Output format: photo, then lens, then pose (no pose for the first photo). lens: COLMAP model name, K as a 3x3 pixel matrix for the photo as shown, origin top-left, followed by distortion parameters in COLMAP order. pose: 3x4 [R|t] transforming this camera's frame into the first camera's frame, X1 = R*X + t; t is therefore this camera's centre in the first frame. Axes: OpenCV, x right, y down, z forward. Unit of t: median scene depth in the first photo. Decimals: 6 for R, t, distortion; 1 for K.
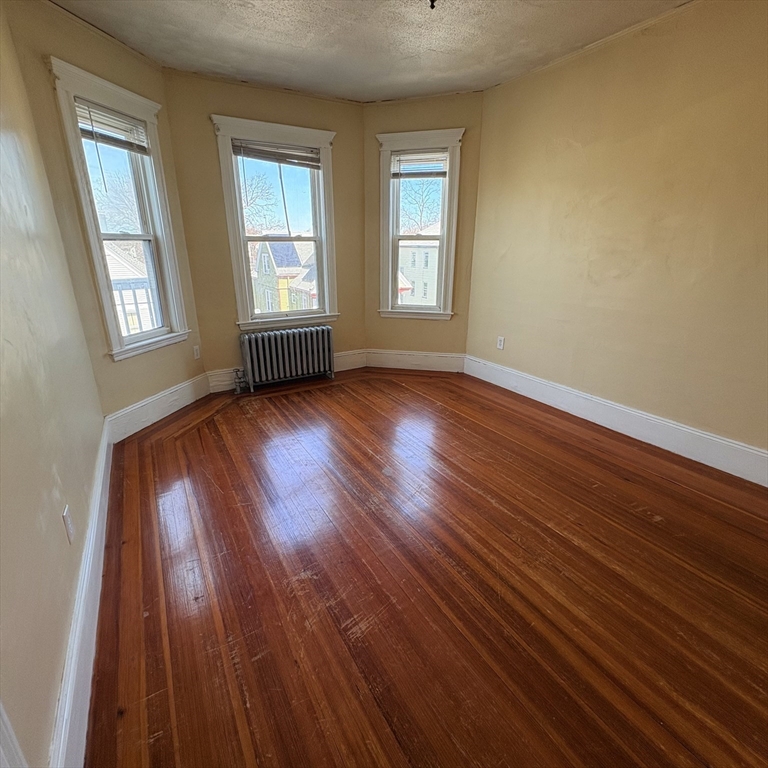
lens RADIAL K [[410.8, 0, 384.0], [0, 410.8, 384.0], [0, 0, 1]] dist [0.014594, -0.000142]
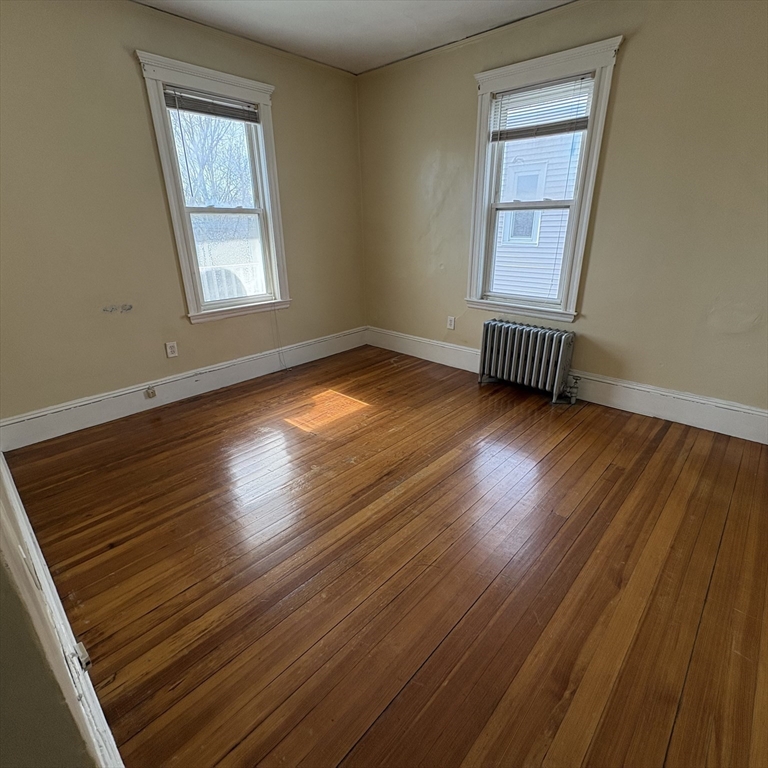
lens RADIAL K [[410.8, 0, 384.0], [0, 410.8, 384.0], [0, 0, 1]] dist [0.014594, -0.000142]
pose [[0.848023, 0.199300, -0.491056, 0.384145], [-0.170628, 0.979932, 0.103051, -0.097937], [0.501739, -0.003602, 0.865011, 0.286999]]
